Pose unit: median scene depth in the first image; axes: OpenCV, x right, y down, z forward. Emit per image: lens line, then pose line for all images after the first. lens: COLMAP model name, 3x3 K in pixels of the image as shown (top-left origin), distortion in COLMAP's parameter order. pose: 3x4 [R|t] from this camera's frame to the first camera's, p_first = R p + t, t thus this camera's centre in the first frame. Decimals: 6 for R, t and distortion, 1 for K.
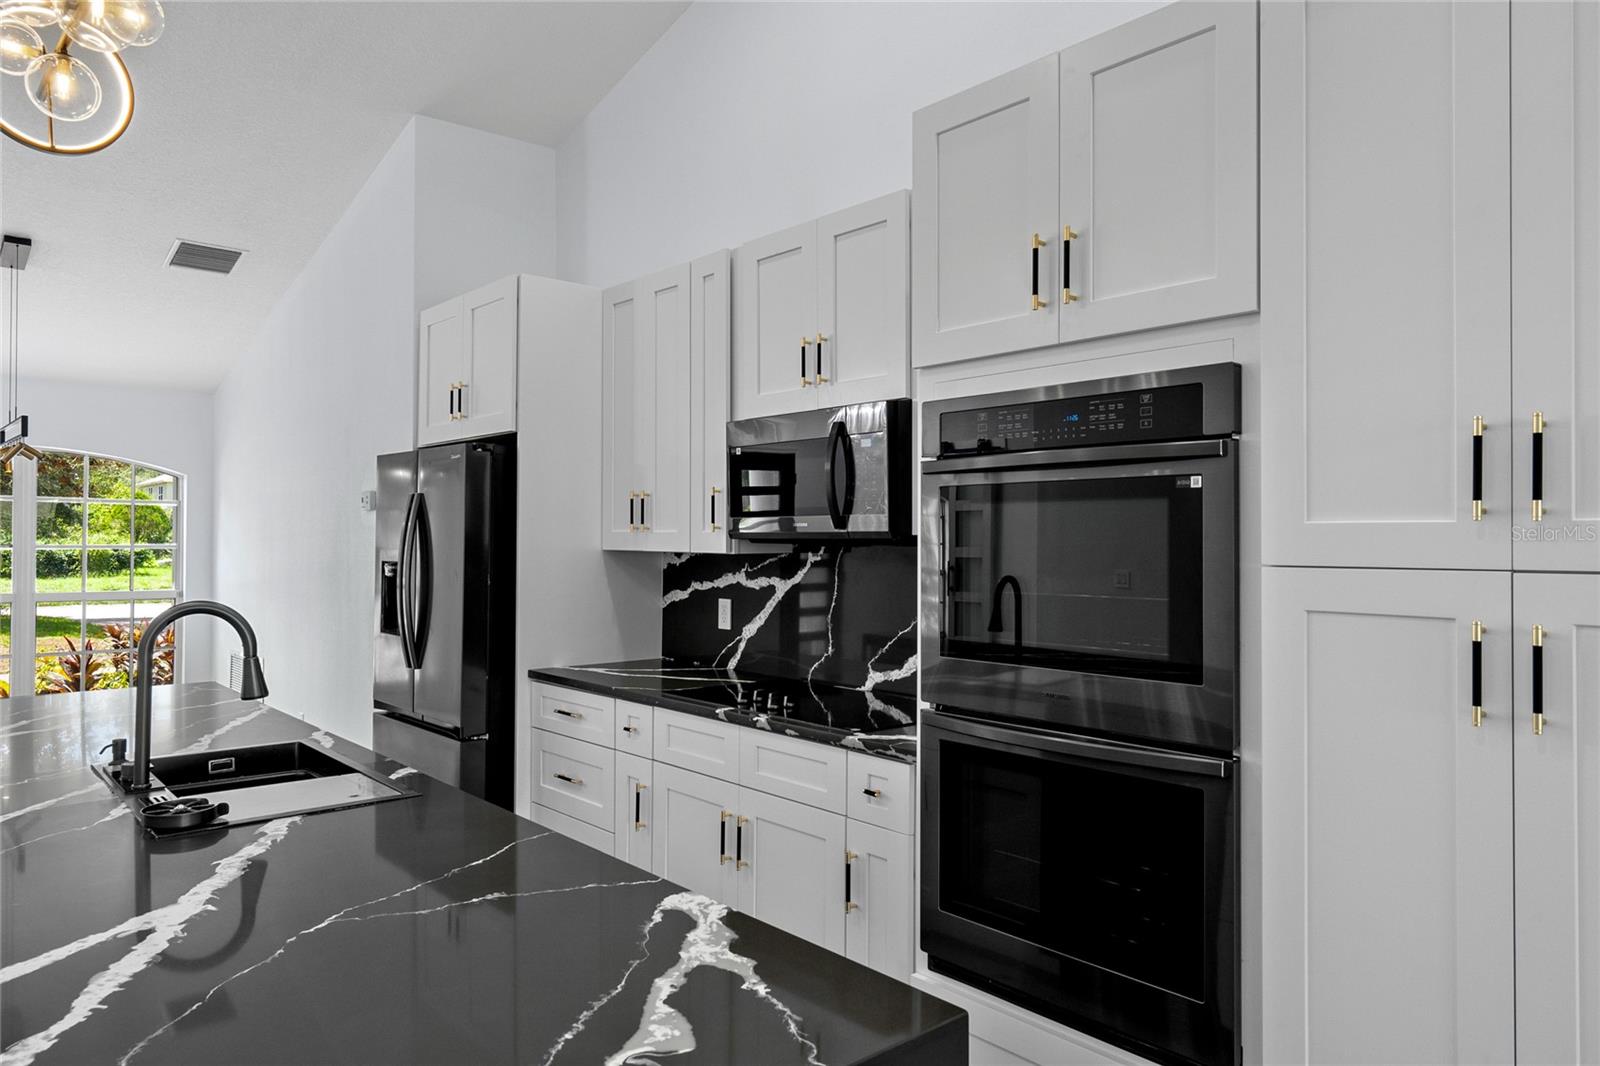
lens RADIAL K [[1049.8, 0, 791.9], [0, 1049.8, 532.6], [0, 0, 1]] dist [0.004805, 0.001711]
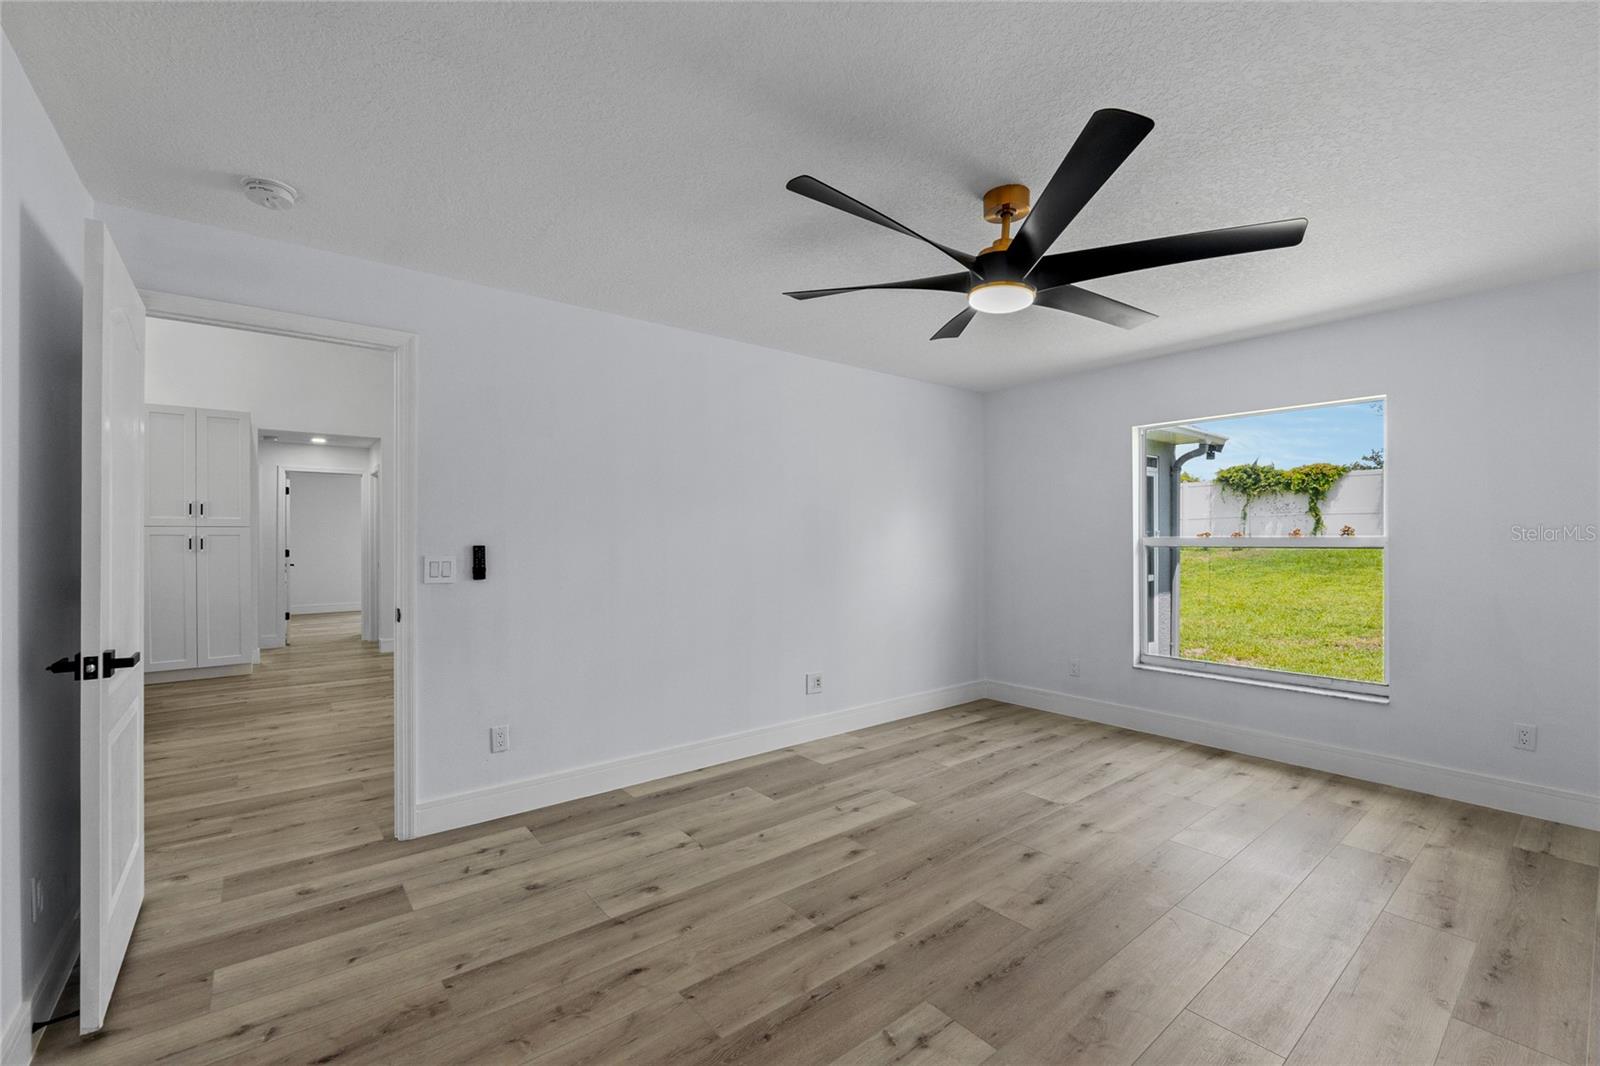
lens RADIAL K [[673.8, 0, 806.3], [0, 673.8, 545.9], [0, 0, 1]] dist [-0.009711, 0.000440]
pose [[0.033724, -0.014090, 0.999332, -1.183680], [0.000209, 0.999901, 0.014091, 0.036868], [-0.999431, -0.000267, 0.033724, -1.024314]]
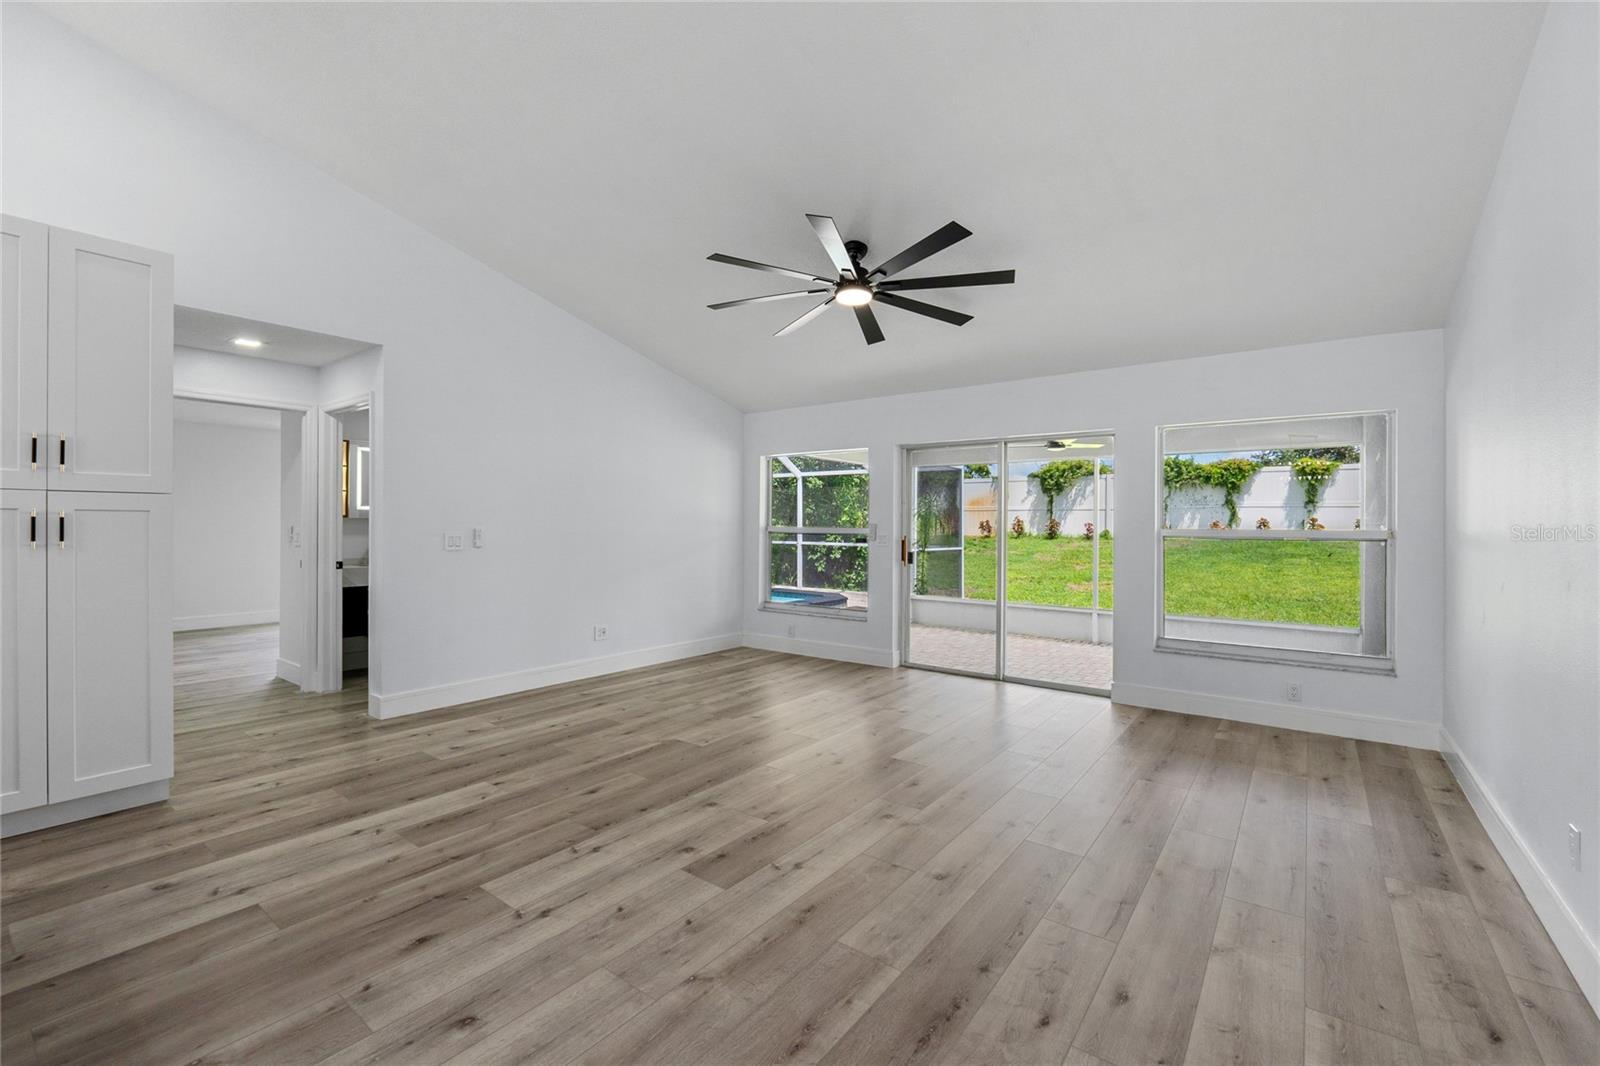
lens RADIAL K [[673.8, 0, 810.5], [0, 673.8, 523.0], [0, 0, 1]] dist [-0.009711, 0.000440]
pose [[-0.216860, -0.003688, 0.976196, -0.549445], [-0.012461, 0.999922, 0.001010, 0.037046], [-0.976123, -0.011945, -0.216889, -0.208448]]
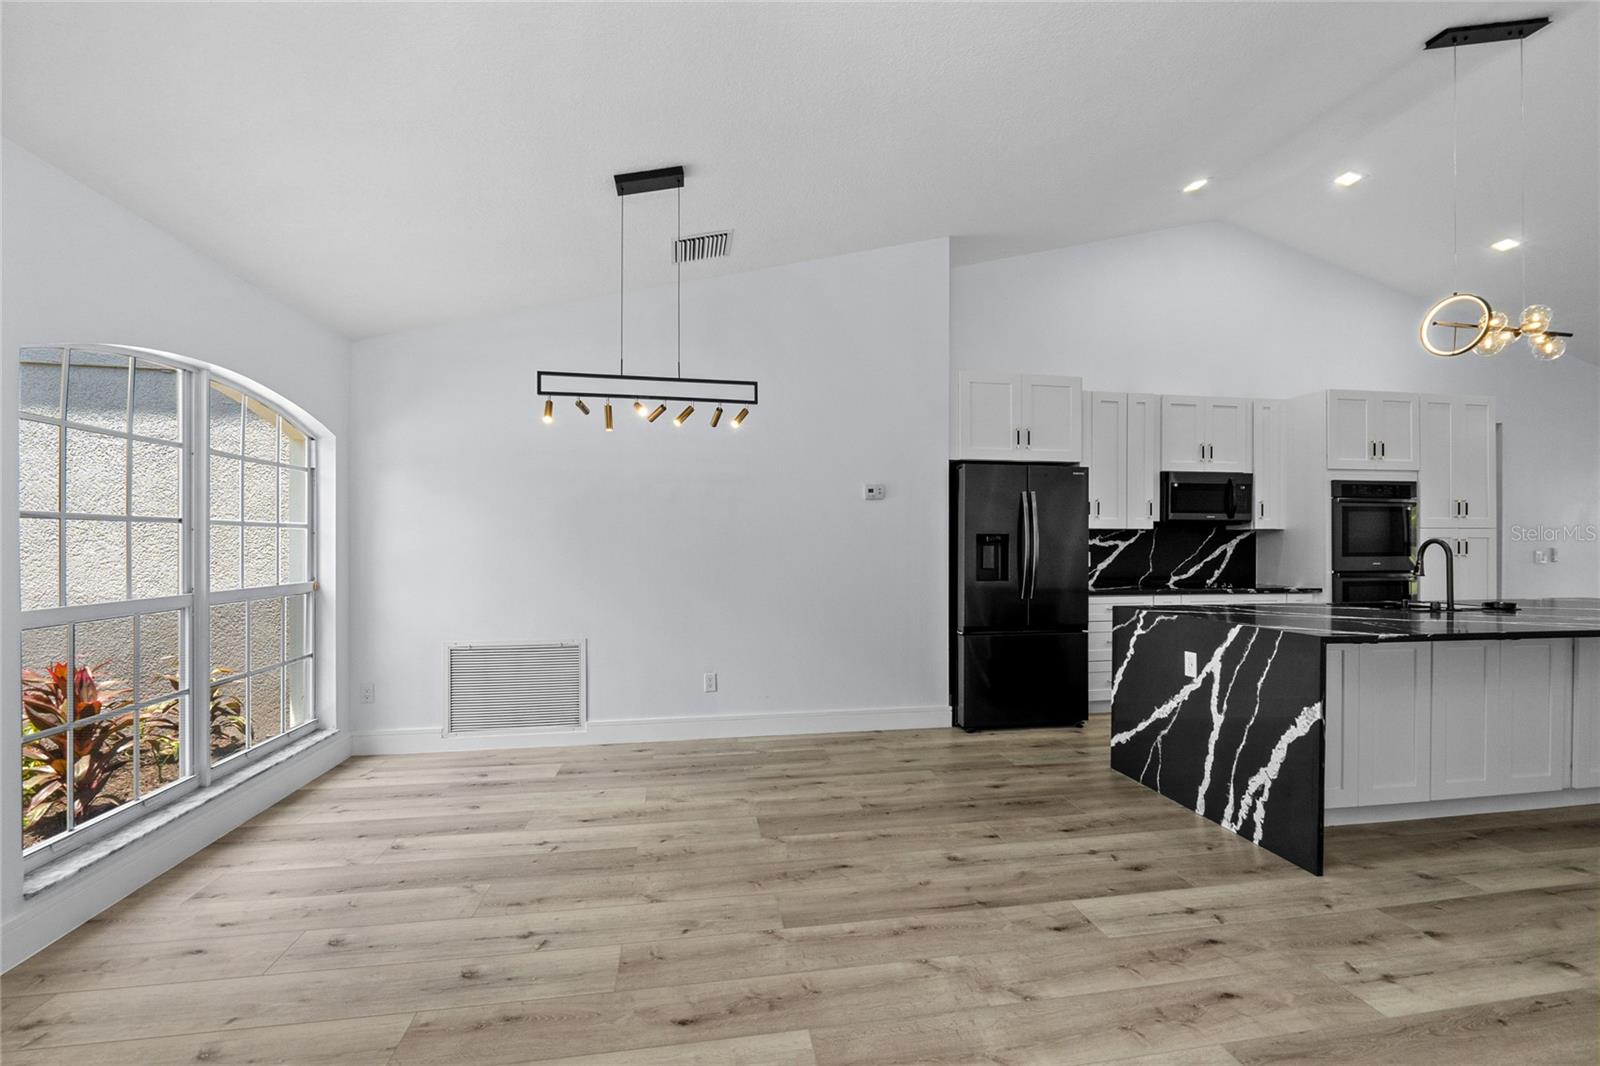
lens RADIAL K [[673.8, 0, 806.2], [0, 673.8, 544.6], [0, 0, 1]] dist [-0.009711, 0.000440]
pose [[0.520894, -0.007119, 0.853592, -1.548067], [-0.003808, 0.999936, 0.010664, 0.037722], [-0.853613, -0.008805, 0.520834, 0.809076]]
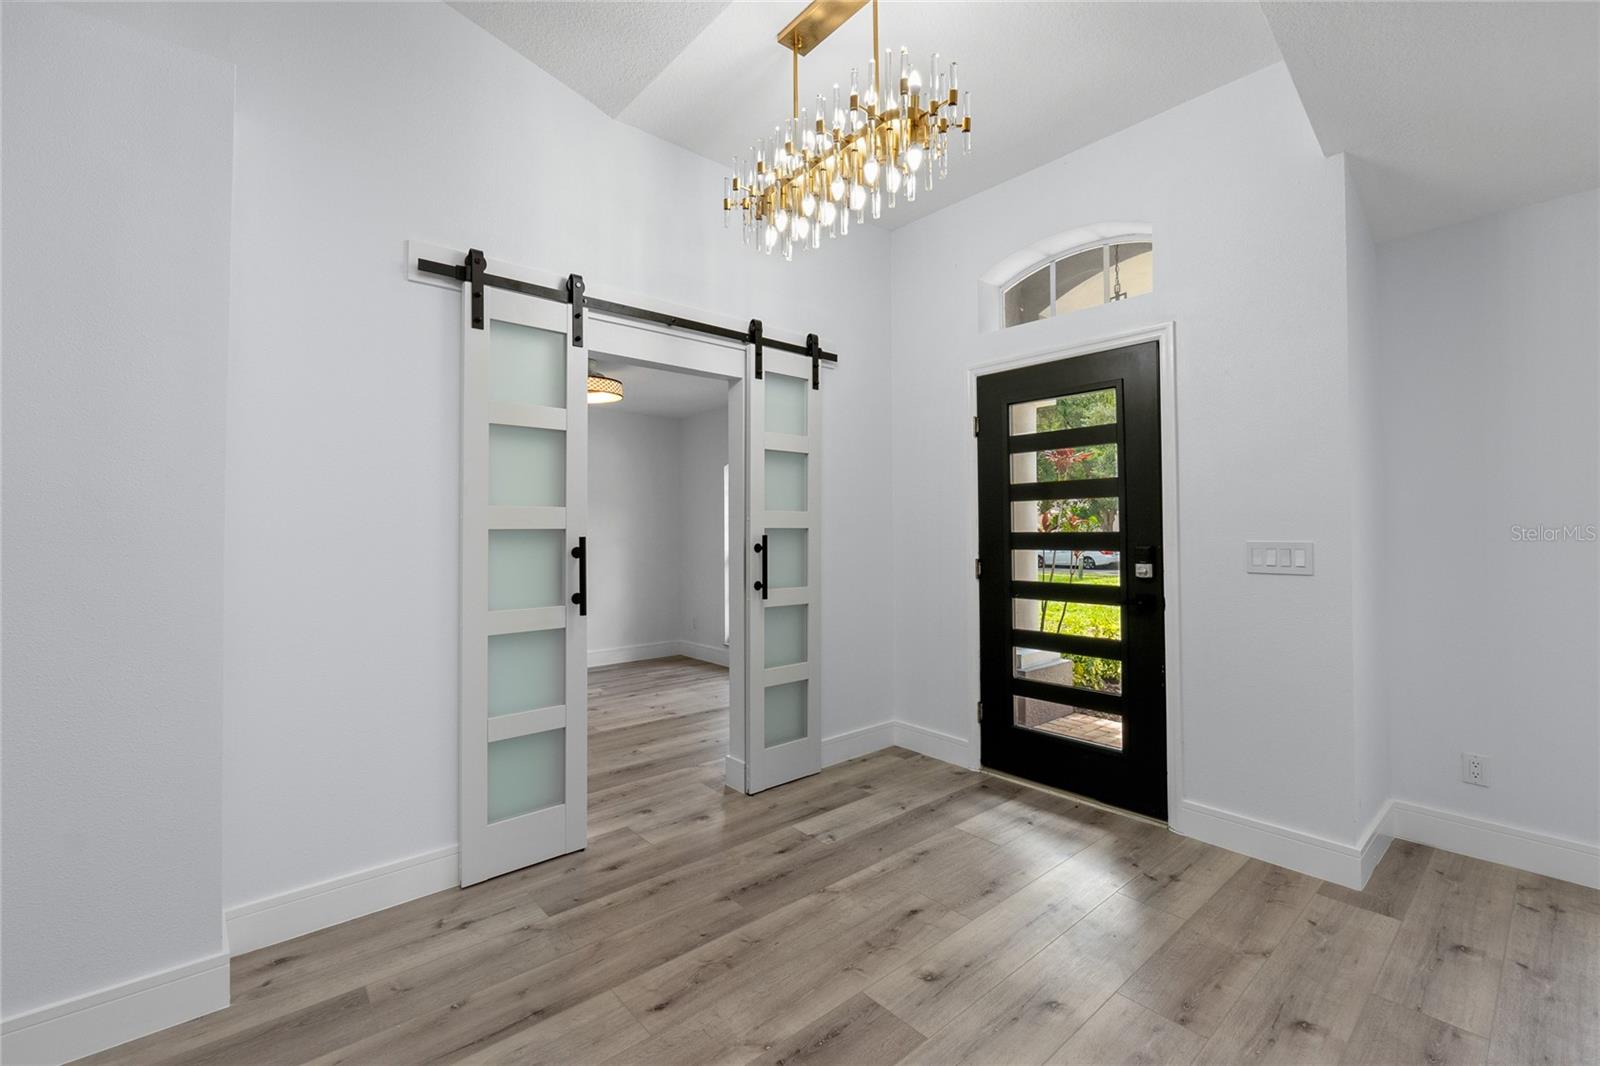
lens RADIAL K [[673.8, 0, 819.0], [0, 673.8, 523.3], [0, 0, 1]] dist [-0.009711, 0.000440]
pose [[0.003241, -0.019003, -0.999814, -0.888444], [0.012746, 0.999739, -0.018960, 0.043618], [0.999914, -0.012683, 0.003482, 0.857628]]
